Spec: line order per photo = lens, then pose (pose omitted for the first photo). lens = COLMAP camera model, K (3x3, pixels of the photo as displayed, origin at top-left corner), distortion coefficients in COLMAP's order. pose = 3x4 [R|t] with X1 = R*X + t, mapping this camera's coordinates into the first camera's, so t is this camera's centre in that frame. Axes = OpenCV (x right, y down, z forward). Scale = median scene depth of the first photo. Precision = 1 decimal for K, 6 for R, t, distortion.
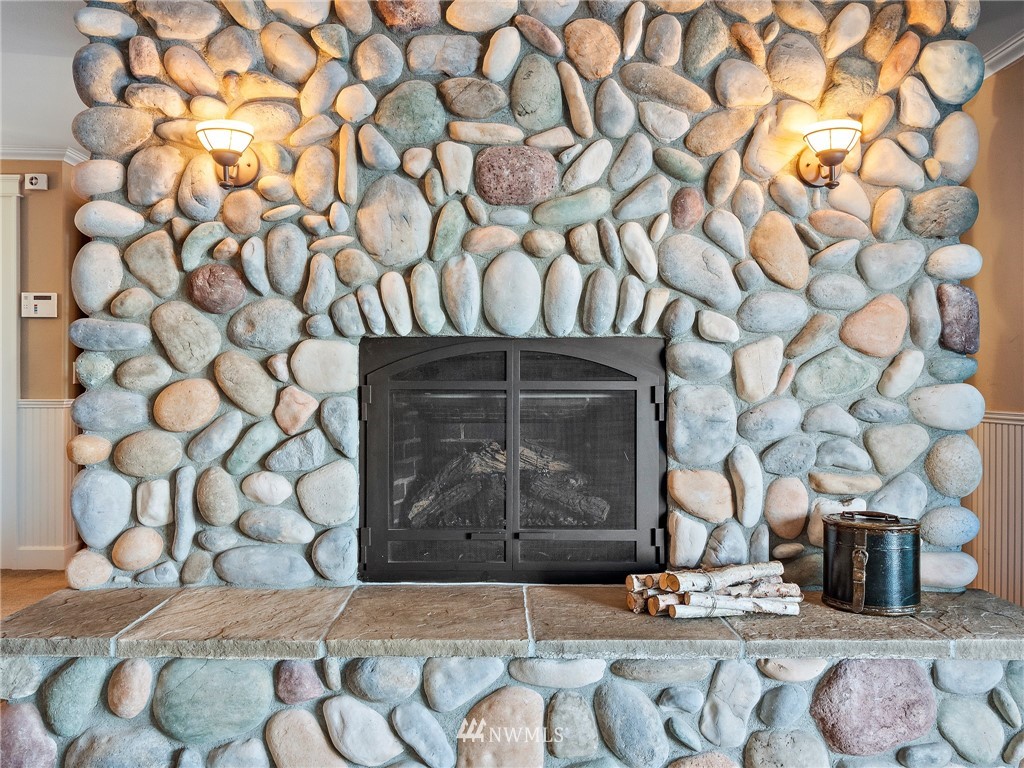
lens RADIAL K [[825.9, 0, 509.6], [0, 825.9, 386.6], [0, 0, 1]] dist [0.007073, -0.009880]
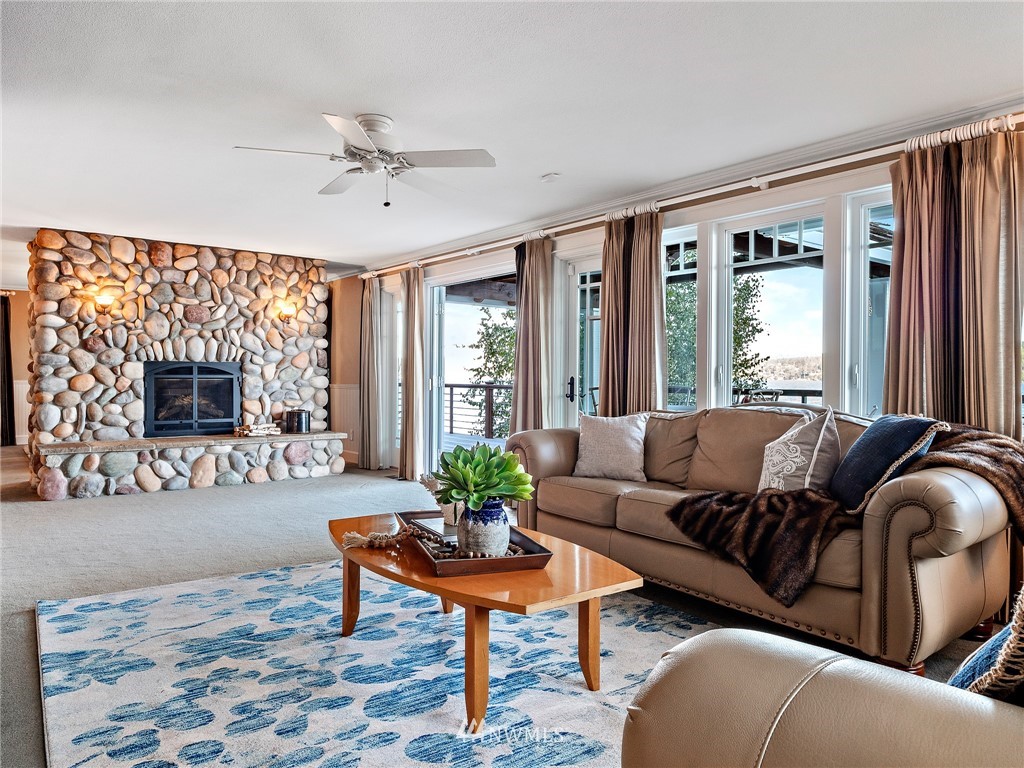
lens RADIAL K [[722.0, 0, 511.2], [0, 722.0, 382.8], [0, 0, 1]] dist [-0.004475, -0.001228]
pose [[0.798072, -0.004425, 0.602546, -0.744997], [0.000258, 0.999975, 0.007001, 0.004331], [-0.602562, -0.005432, 0.798053, -2.127905]]
